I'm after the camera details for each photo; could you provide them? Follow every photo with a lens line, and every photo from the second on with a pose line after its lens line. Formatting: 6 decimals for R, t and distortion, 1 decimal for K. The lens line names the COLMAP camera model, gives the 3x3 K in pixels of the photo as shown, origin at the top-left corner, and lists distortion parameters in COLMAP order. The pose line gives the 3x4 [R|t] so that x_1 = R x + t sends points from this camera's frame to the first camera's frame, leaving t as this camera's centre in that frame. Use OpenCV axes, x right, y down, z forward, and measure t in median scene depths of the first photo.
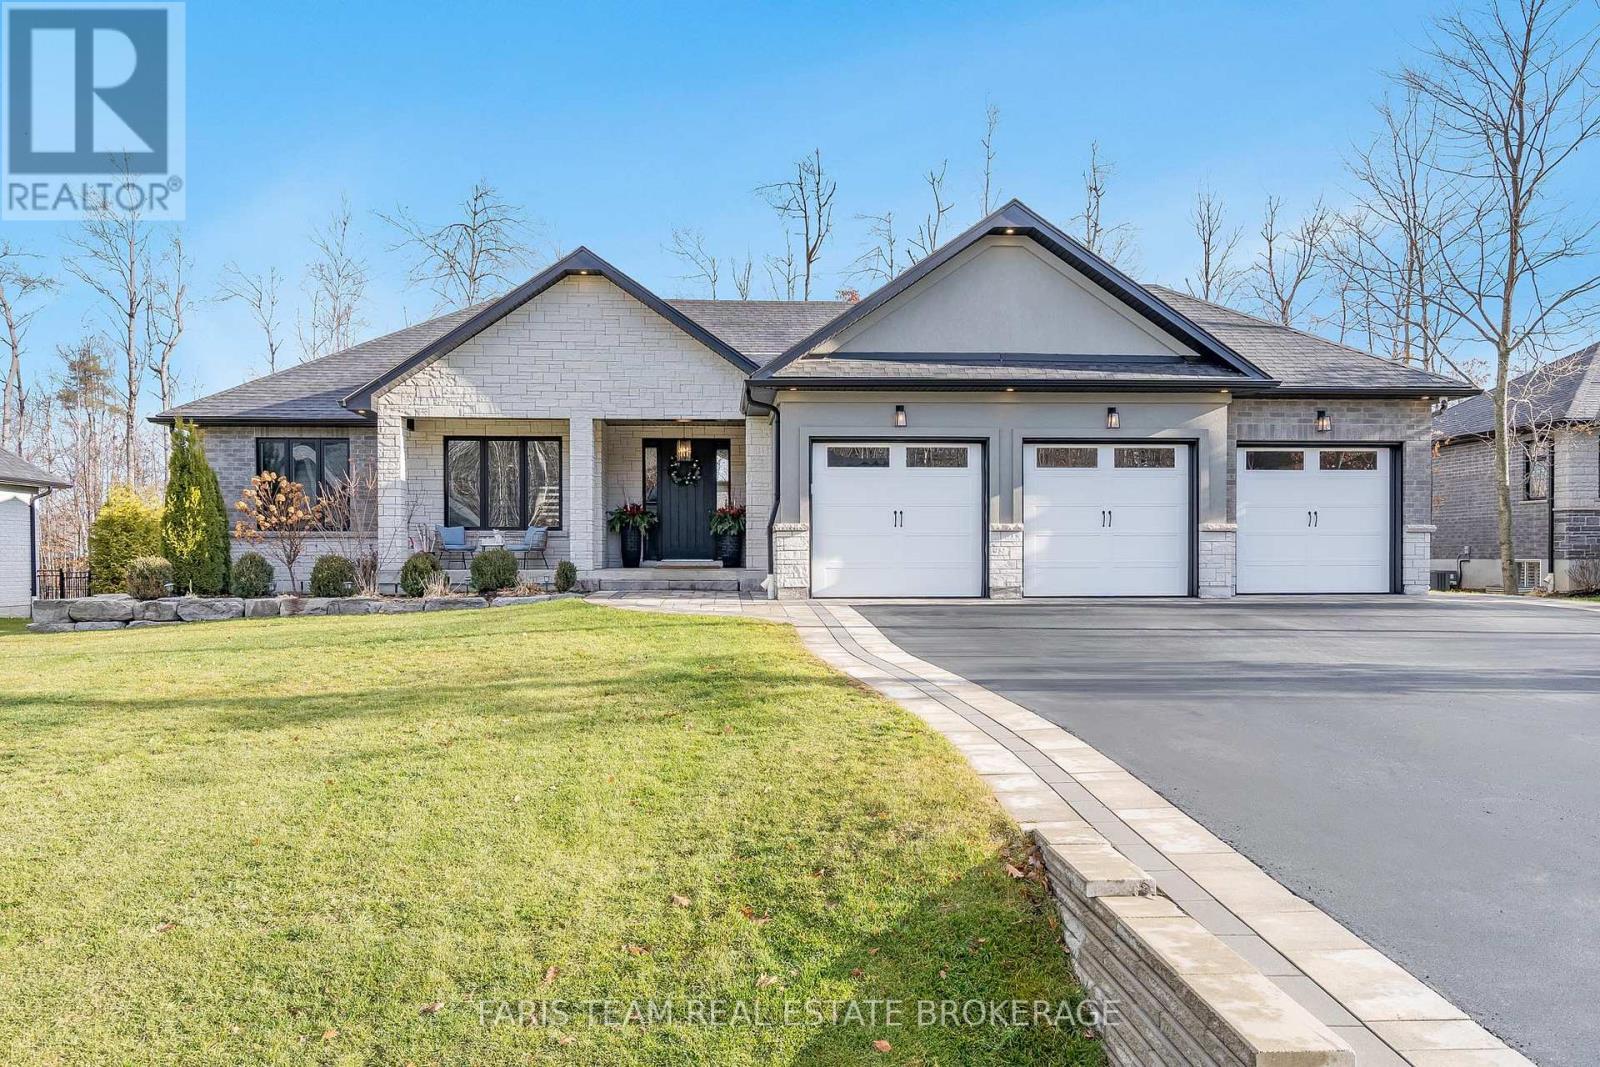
lens RADIAL K [[1104.9, 0, 799.3], [0, 1104.9, 549.6], [0, 0, 1]] dist [0.006254, -0.005284]
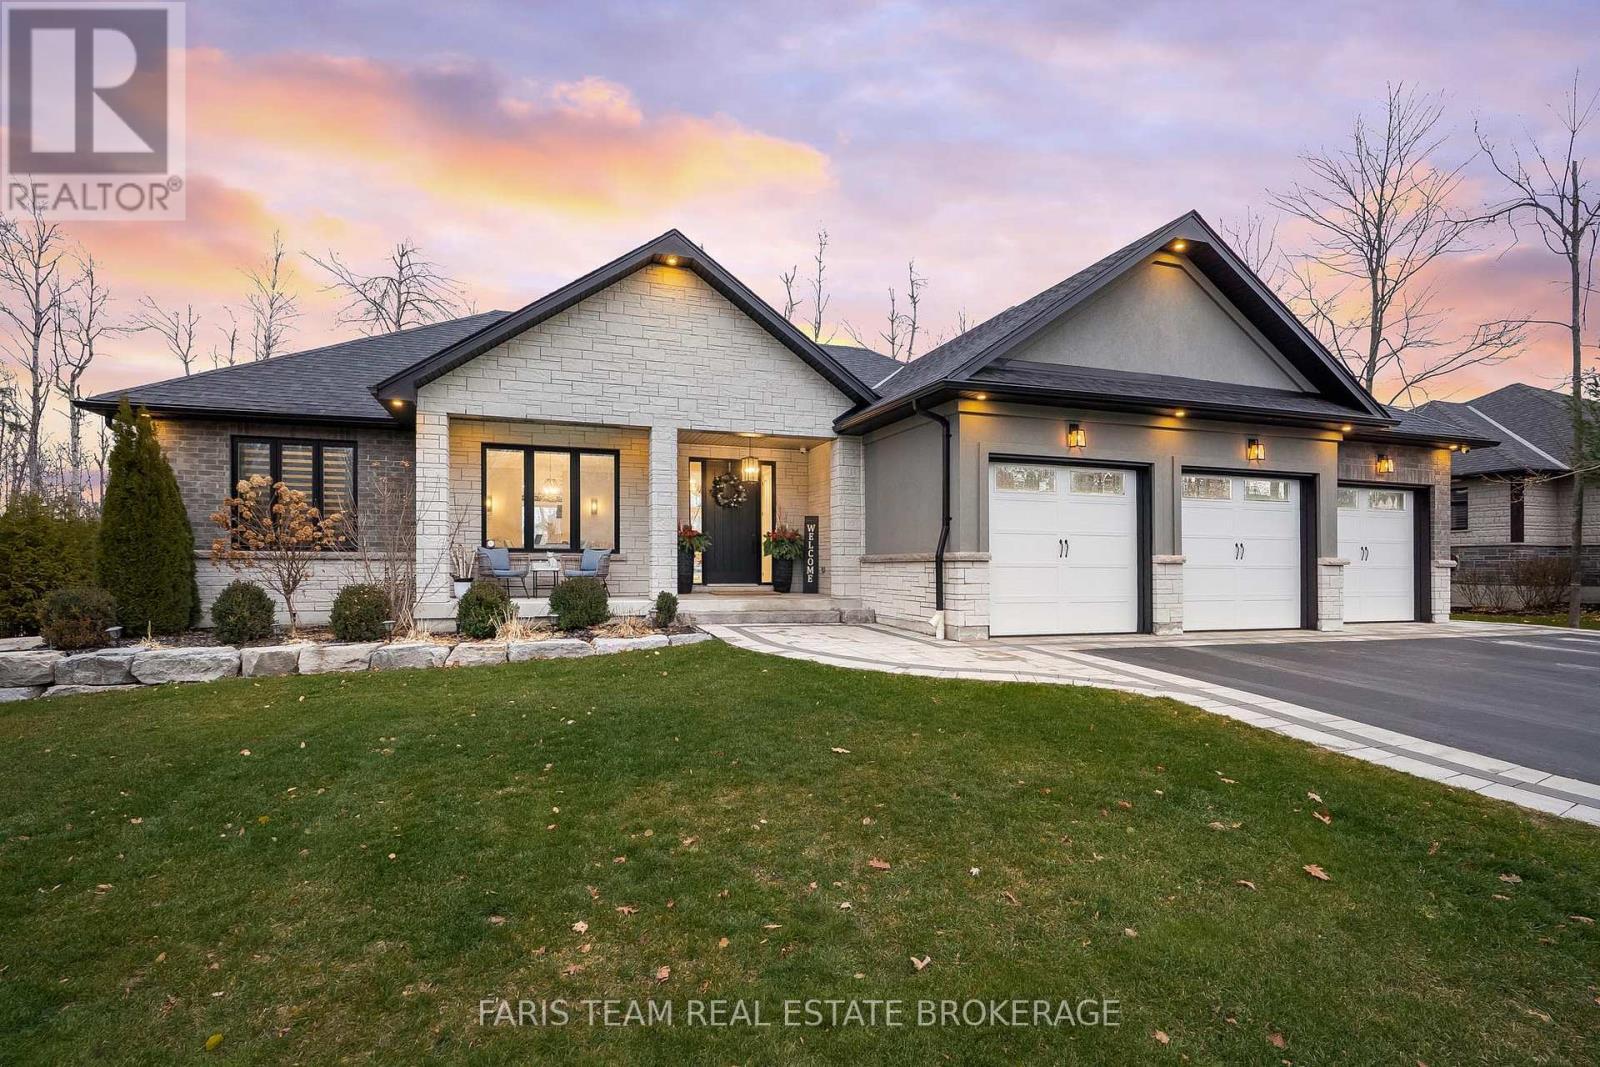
lens RADIAL K [[768.2, 0, 799.1], [0, 768.2, 560.3], [0, 0, 1]] dist [-0.001453, 0.000556]
pose [[0.970552, 0.009895, 0.240688, -0.240039], [-0.009750, 0.999951, -0.001795, -0.013107], [-0.240694, -0.000605, 0.970601, 0.382368]]
